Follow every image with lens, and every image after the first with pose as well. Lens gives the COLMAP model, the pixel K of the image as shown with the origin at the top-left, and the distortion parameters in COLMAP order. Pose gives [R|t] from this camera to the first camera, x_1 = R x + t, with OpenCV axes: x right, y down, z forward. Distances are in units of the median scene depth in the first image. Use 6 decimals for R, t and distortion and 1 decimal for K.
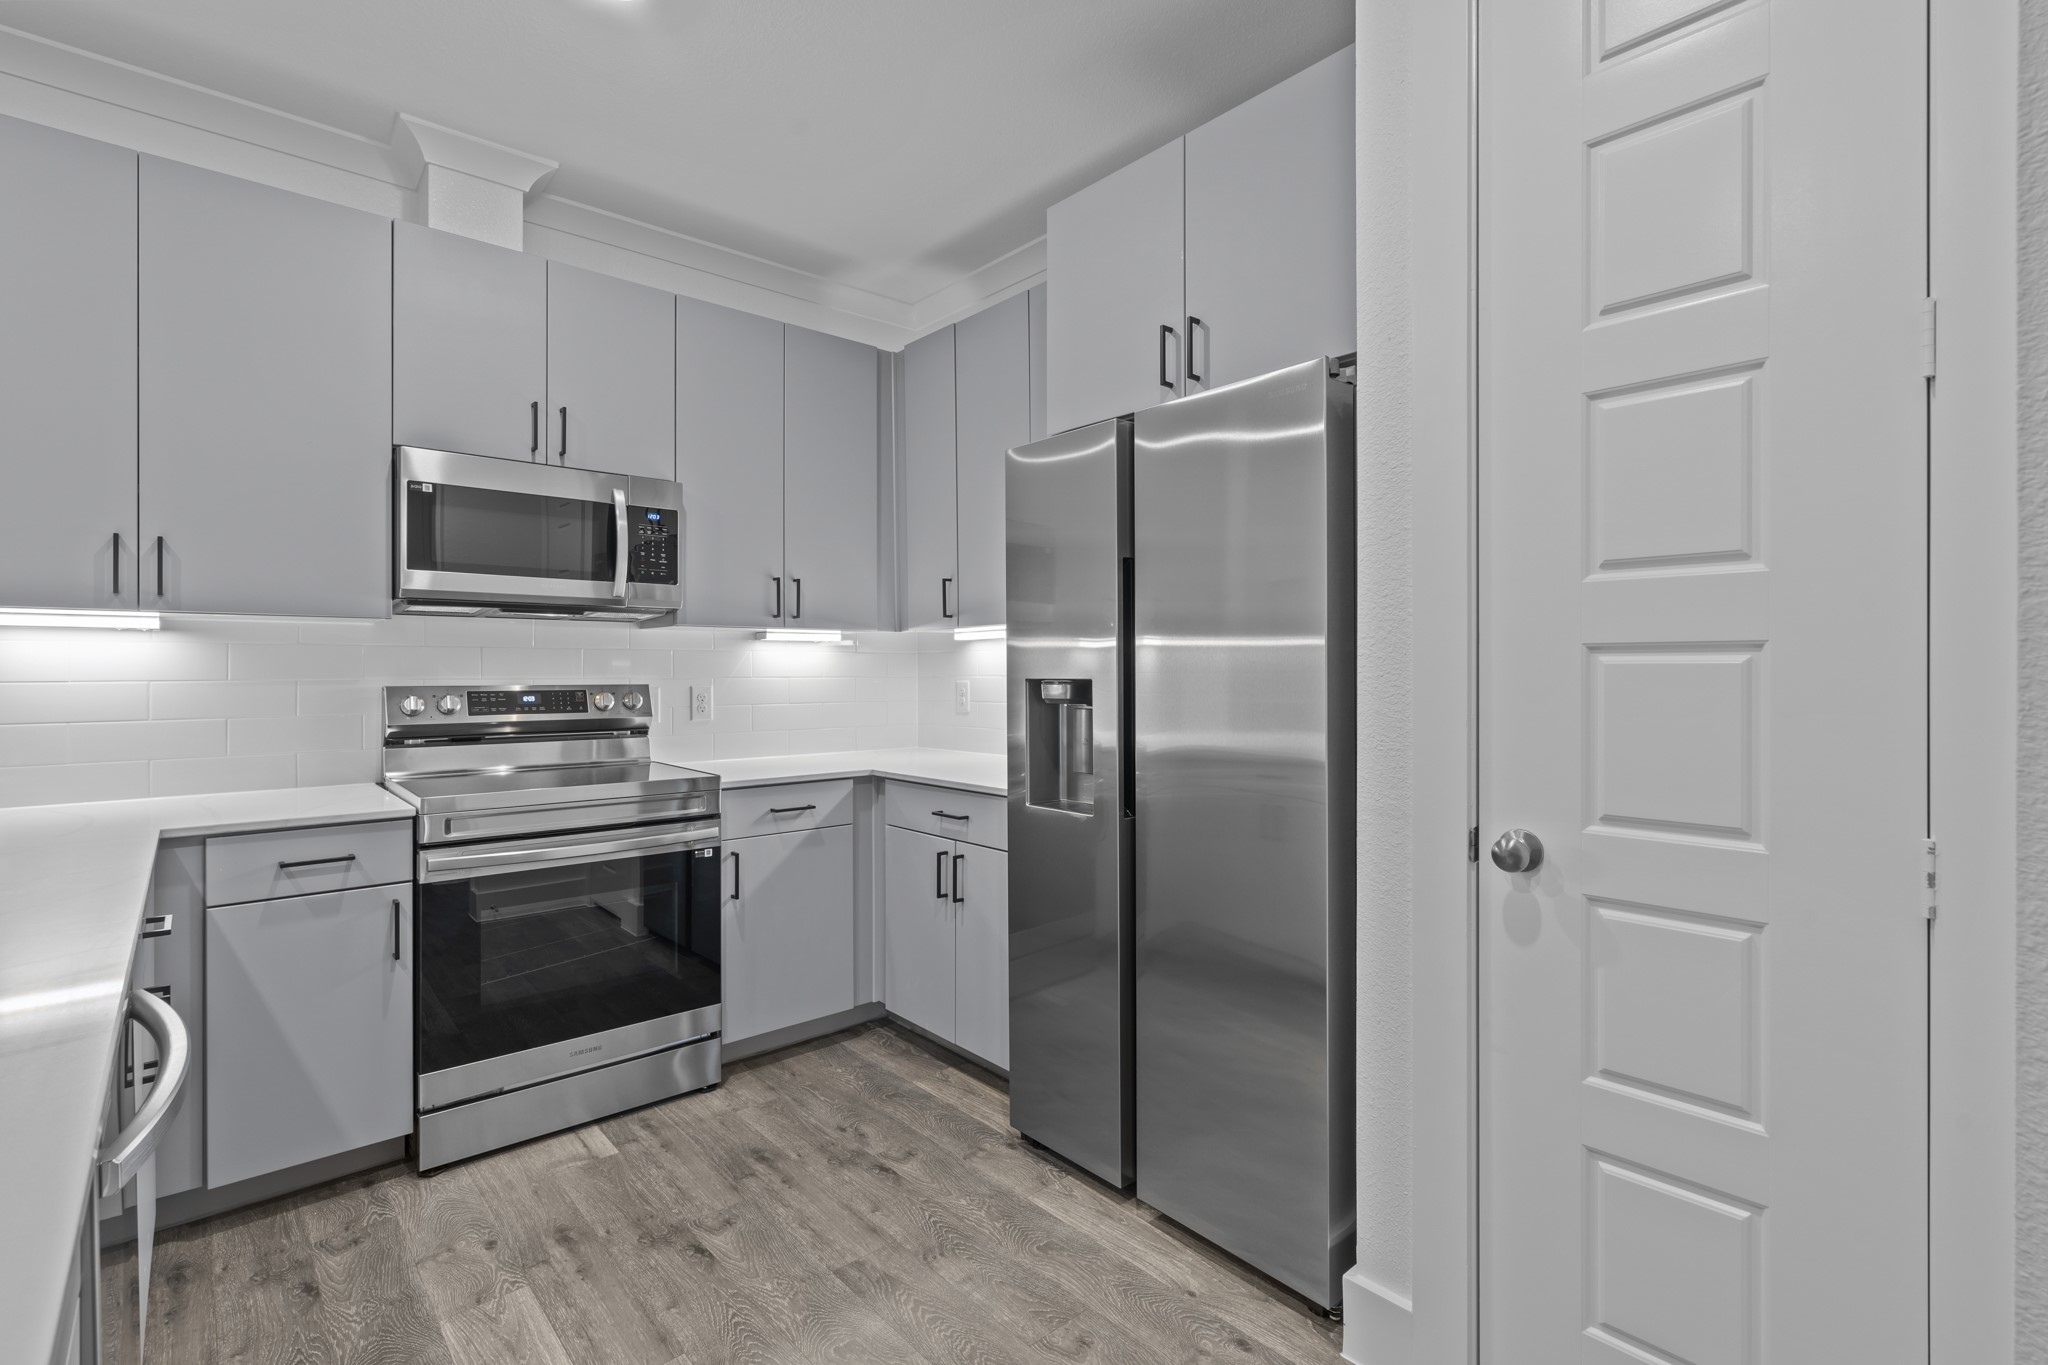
lens RADIAL K [[930.7, 0, 1022.2], [0, 930.7, 675.4], [0, 0, 1]] dist [-0.003173, 0.000733]
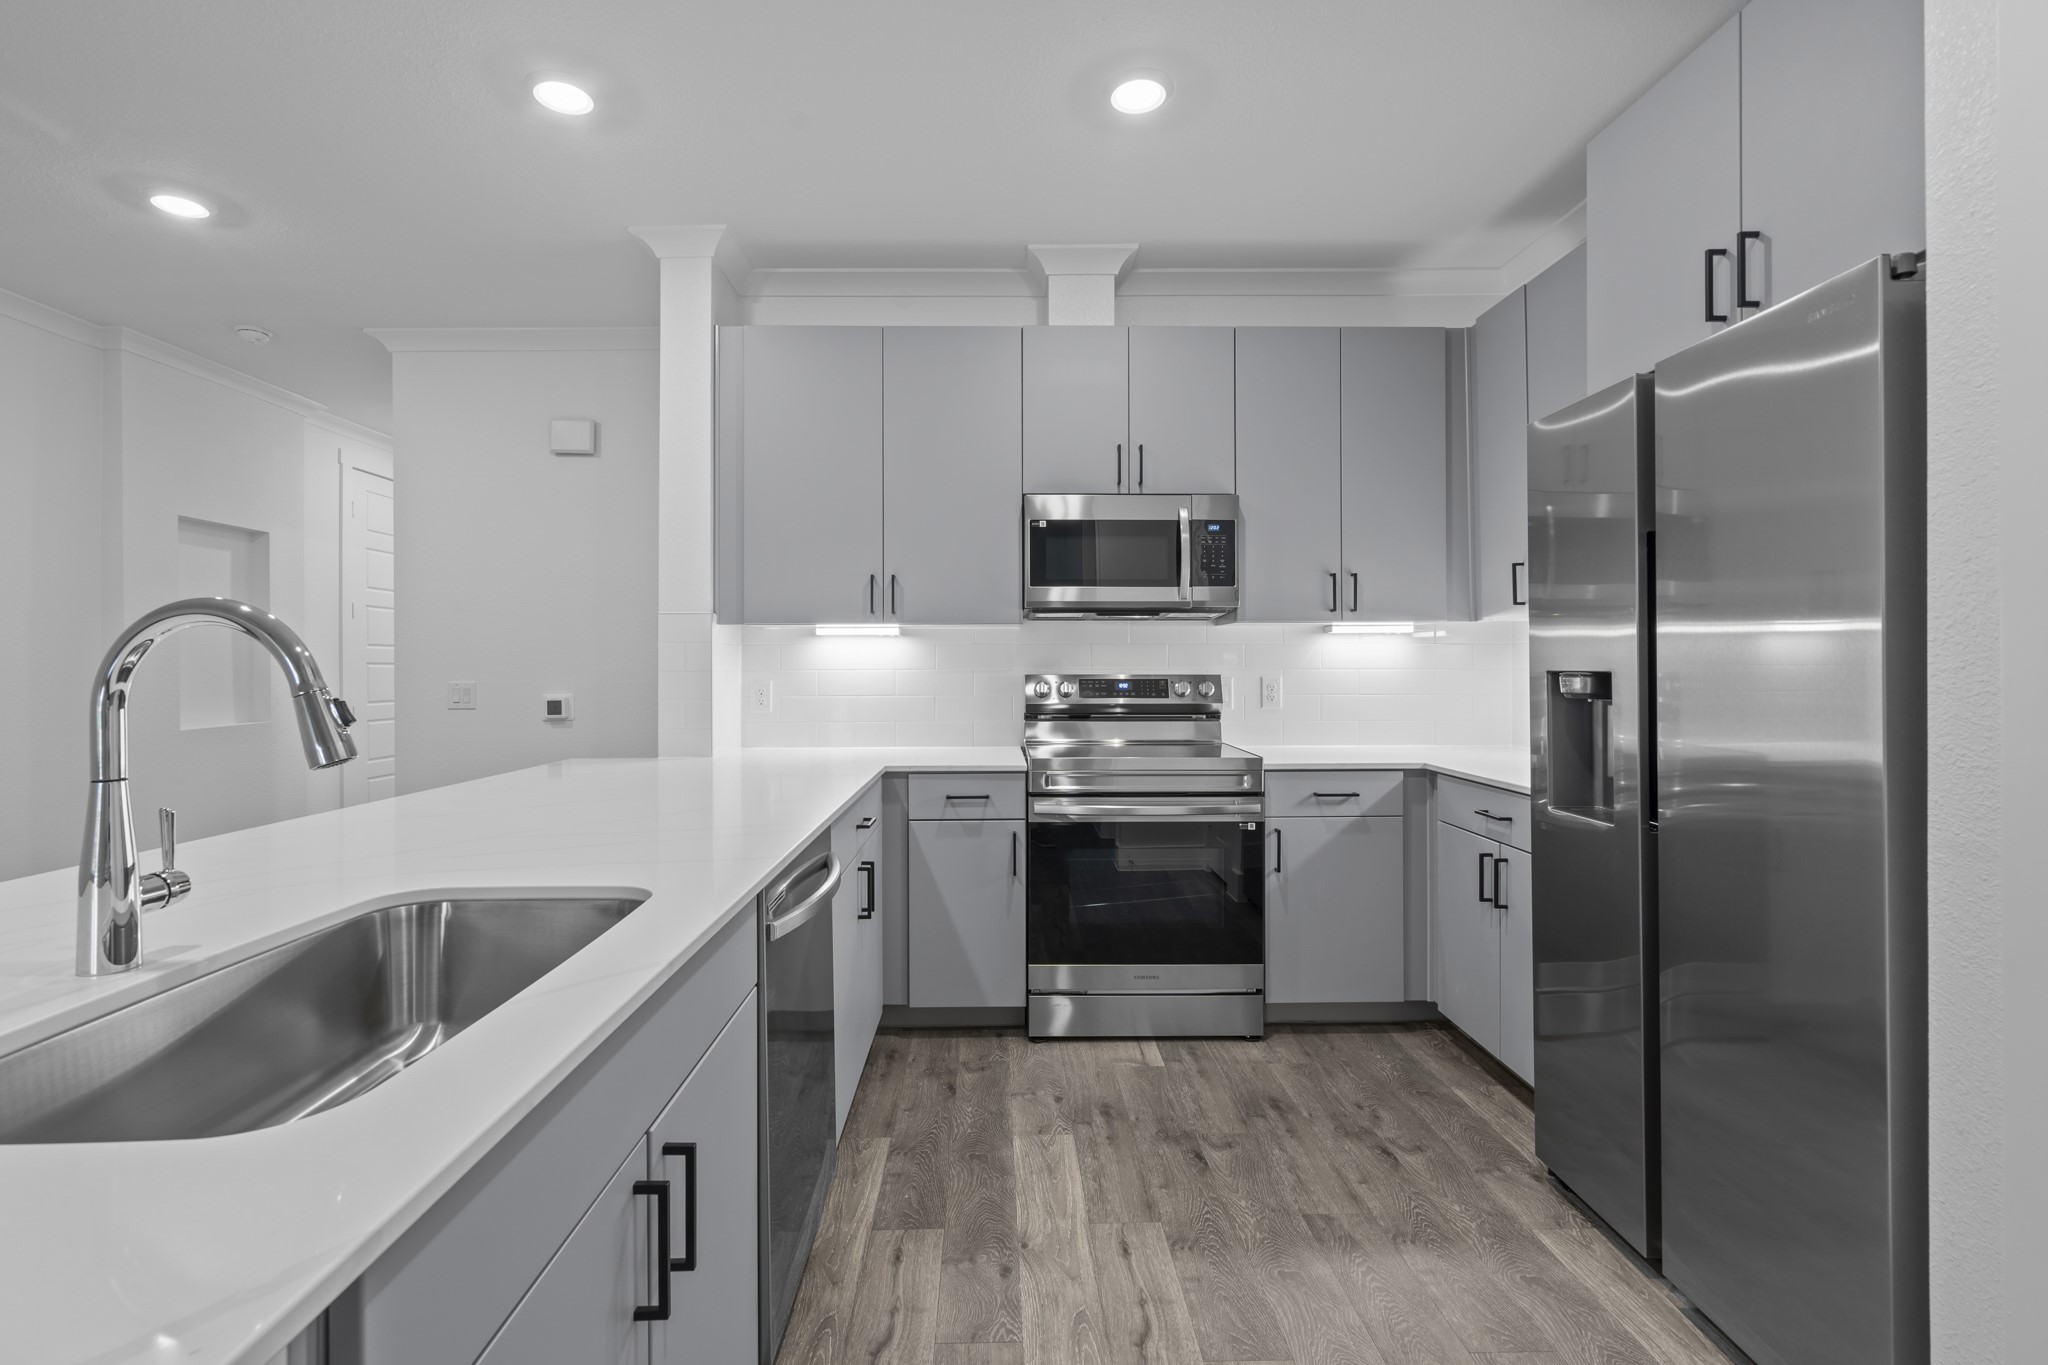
lens RADIAL K [[930.7, 0, 1013.3], [0, 930.7, 670.1], [0, 0, 1]] dist [-0.003173, 0.000733]
pose [[0.764737, 0.004280, -0.644328, 0.193470], [-0.002378, 0.999990, 0.003821, 0.000488], [0.644338, -0.001389, 0.764740, -0.040307]]
